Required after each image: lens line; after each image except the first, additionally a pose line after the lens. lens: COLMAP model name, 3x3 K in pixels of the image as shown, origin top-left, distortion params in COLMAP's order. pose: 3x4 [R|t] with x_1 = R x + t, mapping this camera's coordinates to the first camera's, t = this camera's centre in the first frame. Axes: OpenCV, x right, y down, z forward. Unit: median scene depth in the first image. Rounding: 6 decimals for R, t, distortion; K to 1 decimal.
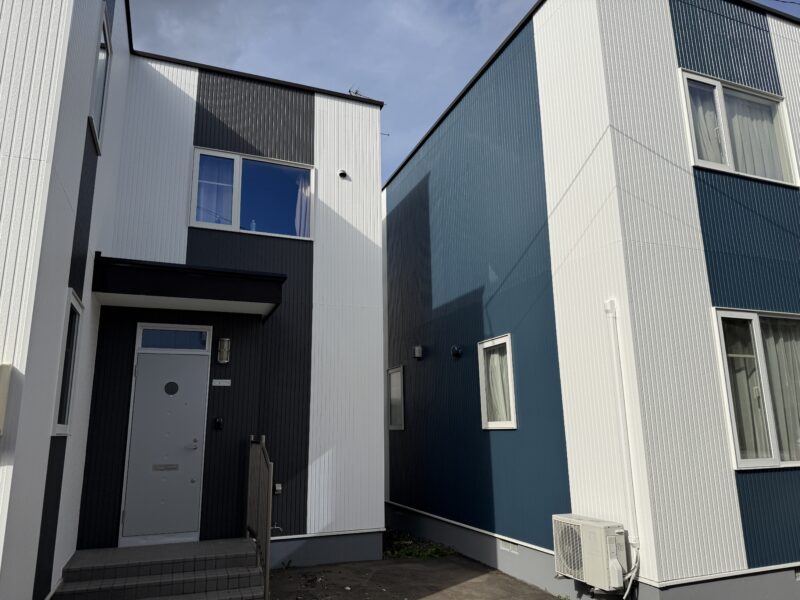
lens RADIAL K [[556.6, 0, 401.5], [0, 556.6, 306.7], [0, 0, 1]] dist [0.032990, -0.049590]
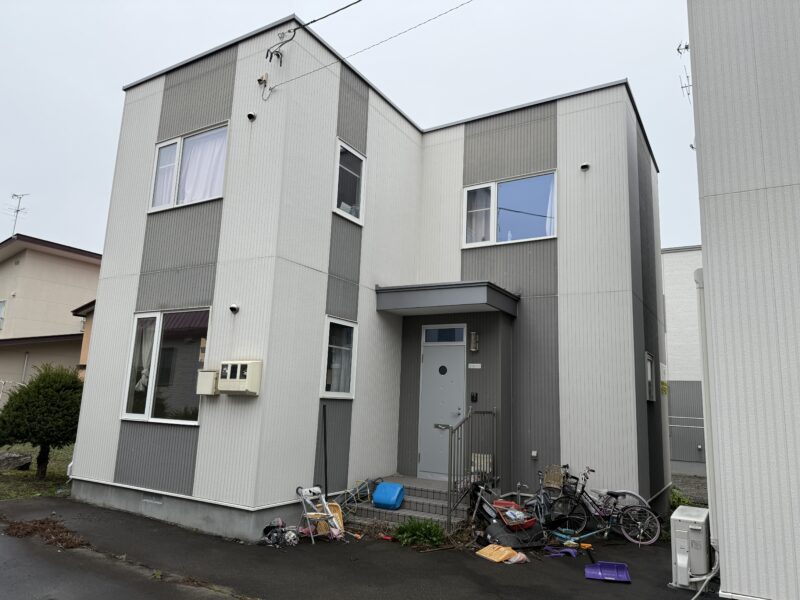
lens RADIAL K [[556.6, 0, 403.1], [0, 556.6, 301.8], [0, 0, 1]] dist [0.032990, -0.049590]
pose [[0.597679, -0.096761, -0.795875, 0.600557], [0.120775, 0.992228, -0.029934, 0.004989], [0.792587, -0.078231, 0.604720, 0.084996]]
